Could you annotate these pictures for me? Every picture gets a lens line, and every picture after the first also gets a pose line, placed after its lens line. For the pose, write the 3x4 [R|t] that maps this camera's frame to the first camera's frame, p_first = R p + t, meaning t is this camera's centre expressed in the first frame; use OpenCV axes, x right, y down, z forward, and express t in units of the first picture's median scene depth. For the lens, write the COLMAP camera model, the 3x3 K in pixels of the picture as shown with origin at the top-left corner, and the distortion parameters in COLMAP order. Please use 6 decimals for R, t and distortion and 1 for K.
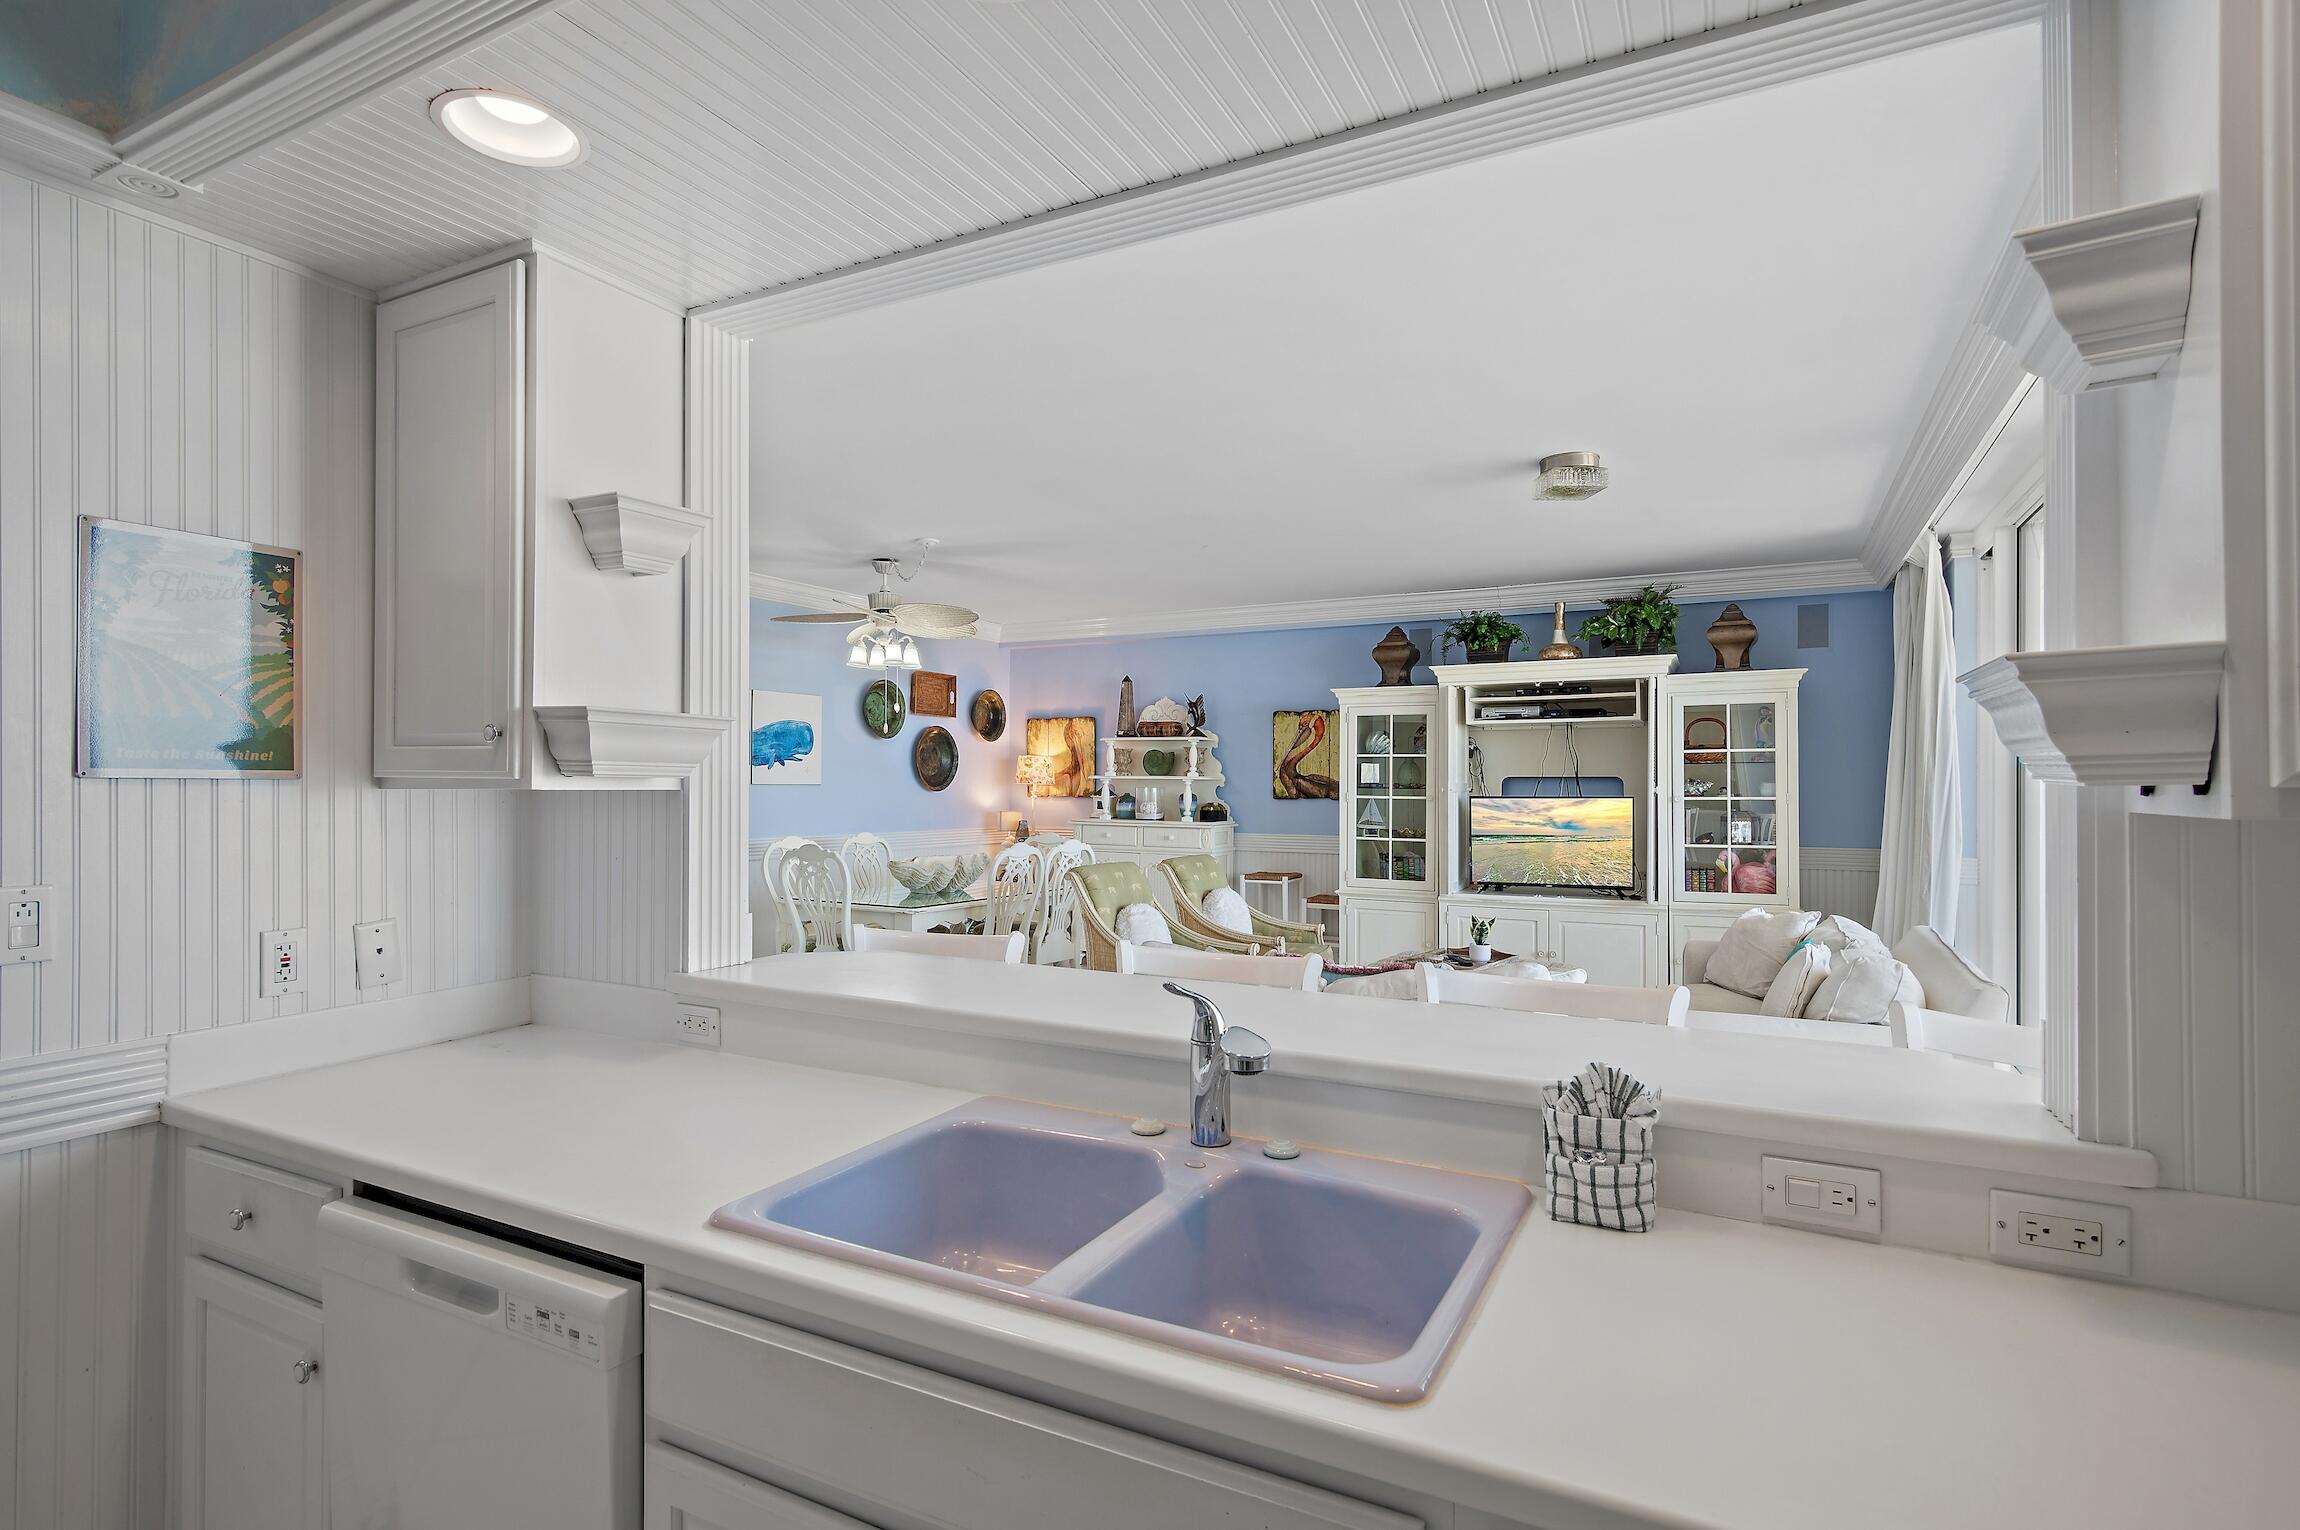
lens RADIAL K [[1153.1, 0, 1165.1], [0, 1153.1, 778.4], [0, 0, 1]] dist [-0.004667, -0.002483]
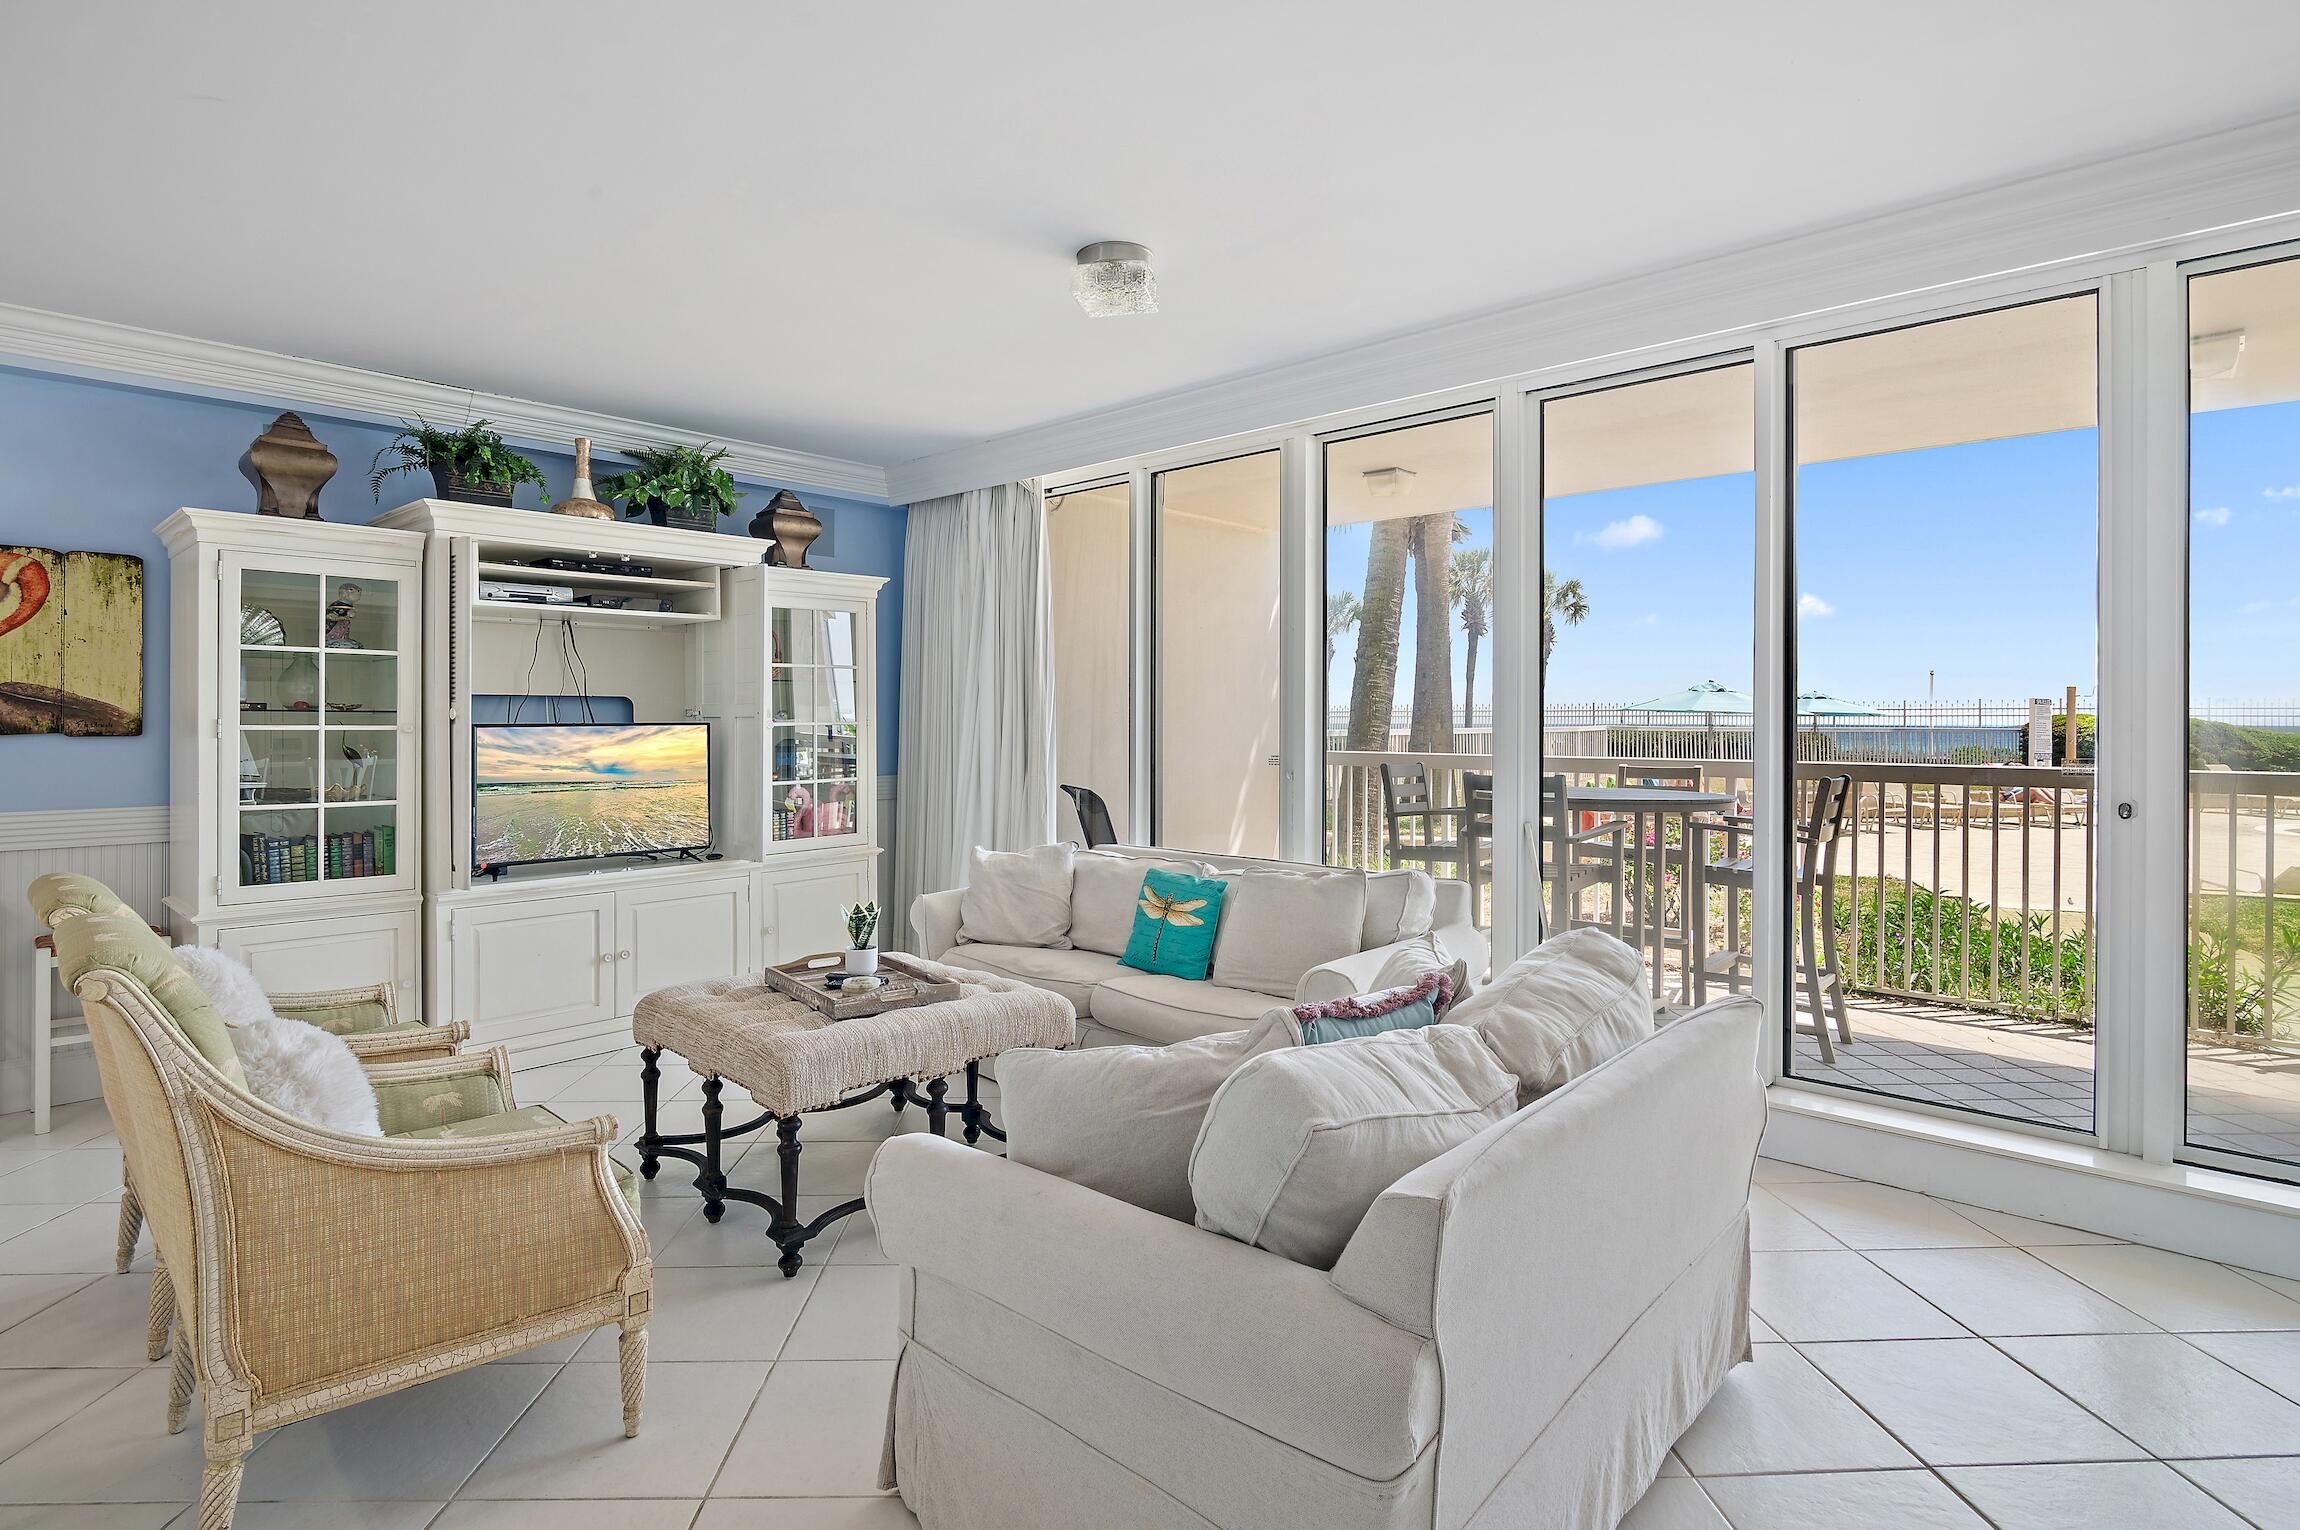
lens RADIAL K [[1153.1, 0, 1143.4], [0, 1153.1, 724.1], [0, 0, 1]] dist [-0.004667, -0.002483]
pose [[0.281148, -0.005474, 0.959649, -0.193809], [-0.001842, 0.999979, 0.006244, 0.009789], [-0.959663, -0.003523, 0.281132, 0.437781]]
